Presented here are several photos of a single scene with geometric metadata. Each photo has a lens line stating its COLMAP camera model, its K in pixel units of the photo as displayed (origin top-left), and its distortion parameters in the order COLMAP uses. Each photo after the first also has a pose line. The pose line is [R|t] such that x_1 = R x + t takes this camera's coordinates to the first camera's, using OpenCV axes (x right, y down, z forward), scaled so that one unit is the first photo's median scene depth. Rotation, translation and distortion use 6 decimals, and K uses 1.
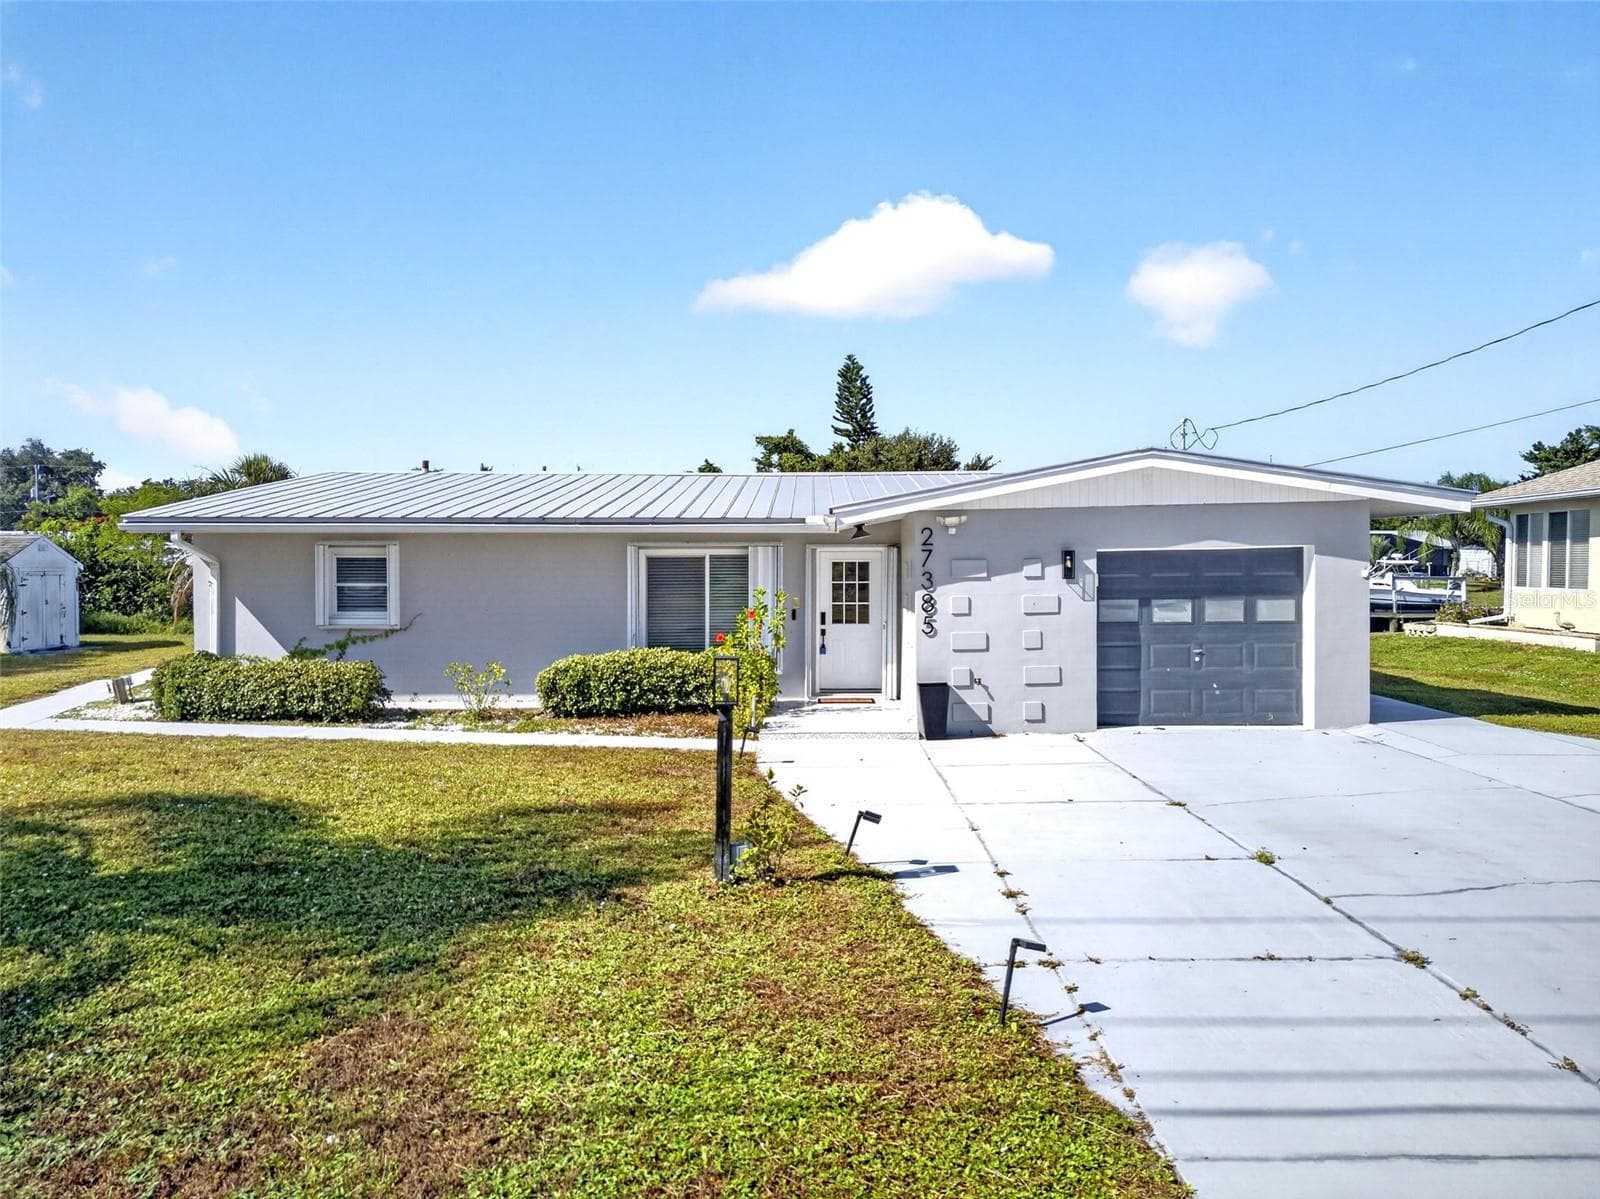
lens RADIAL K [[1124.2, 0, 800.0], [0, 1124.2, 599.5], [0, 0, 1]] dist [0.039652, -0.027070]
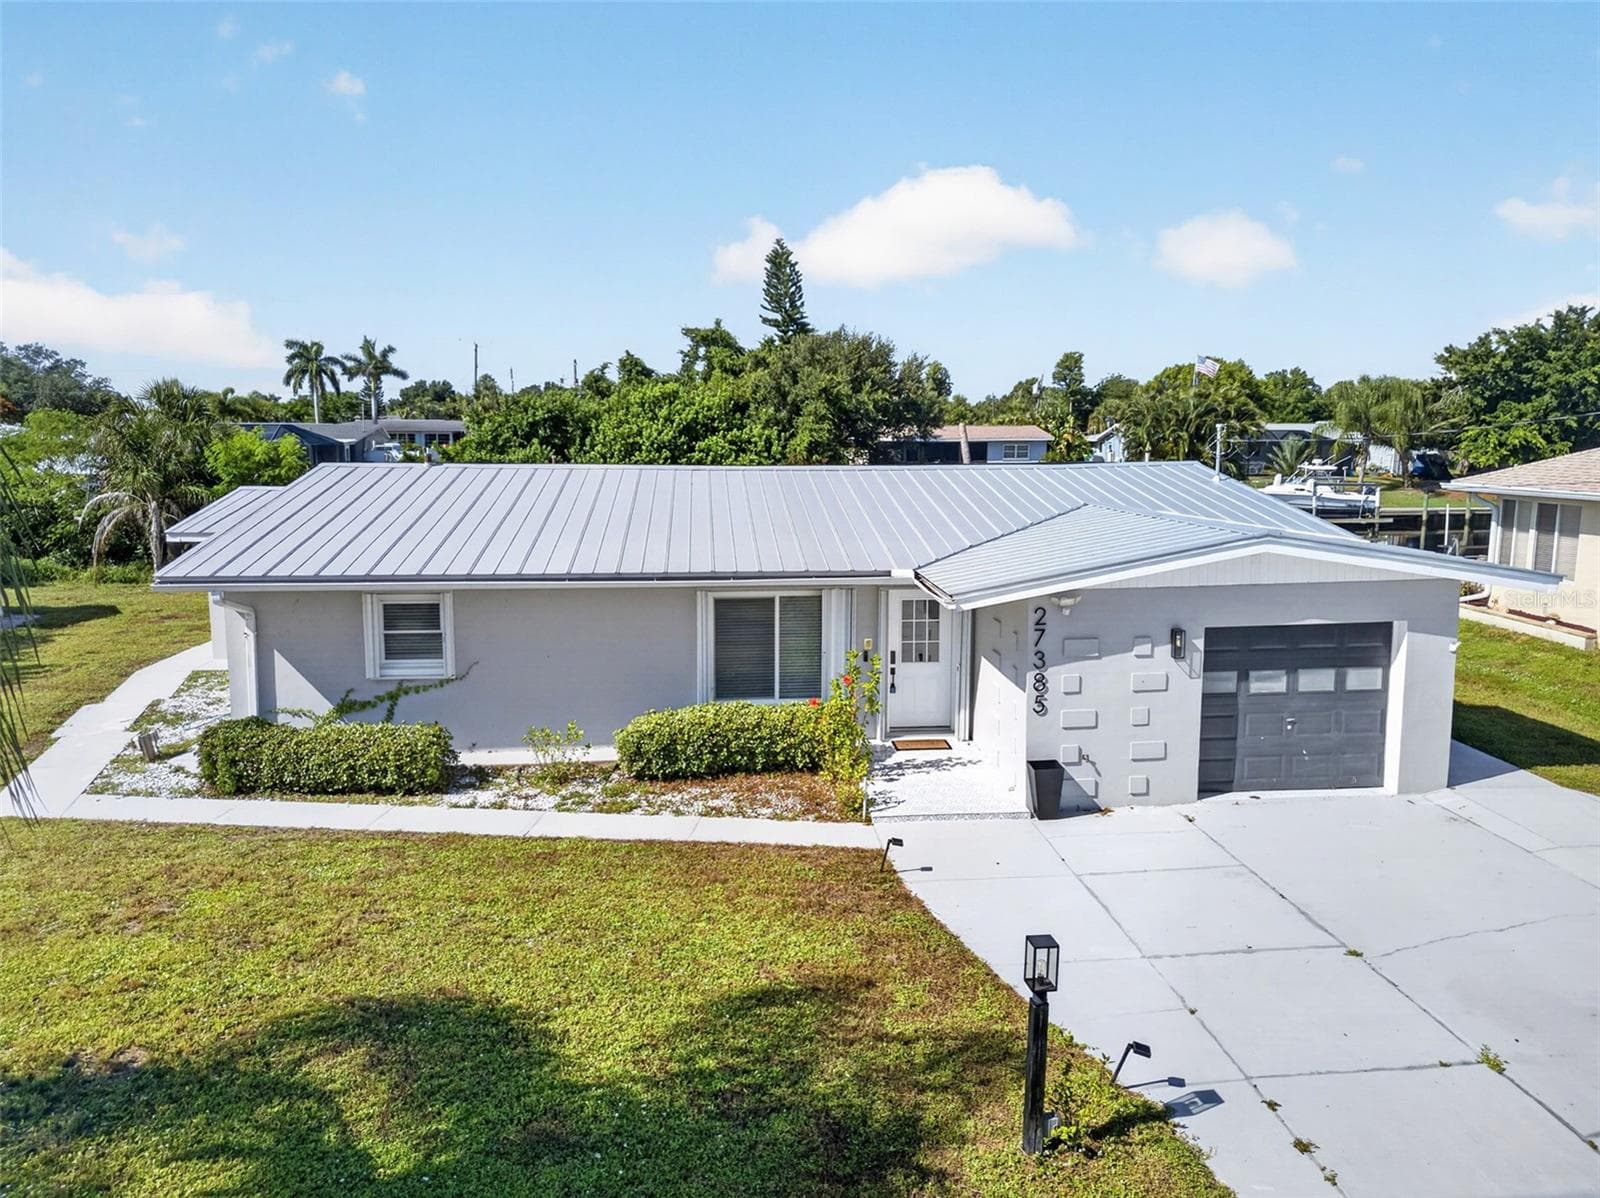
lens RADIAL K [[1146.2, 0, 809.5], [0, 1146.2, 591.8], [0, 0, 1]] dist [0.028657, -0.006988]
pose [[0.994052, -0.011715, 0.108272, -0.173290], [-0.001328, 0.992820, 0.119614, -0.173149], [-0.108895, -0.119047, 0.986899, 0.023756]]
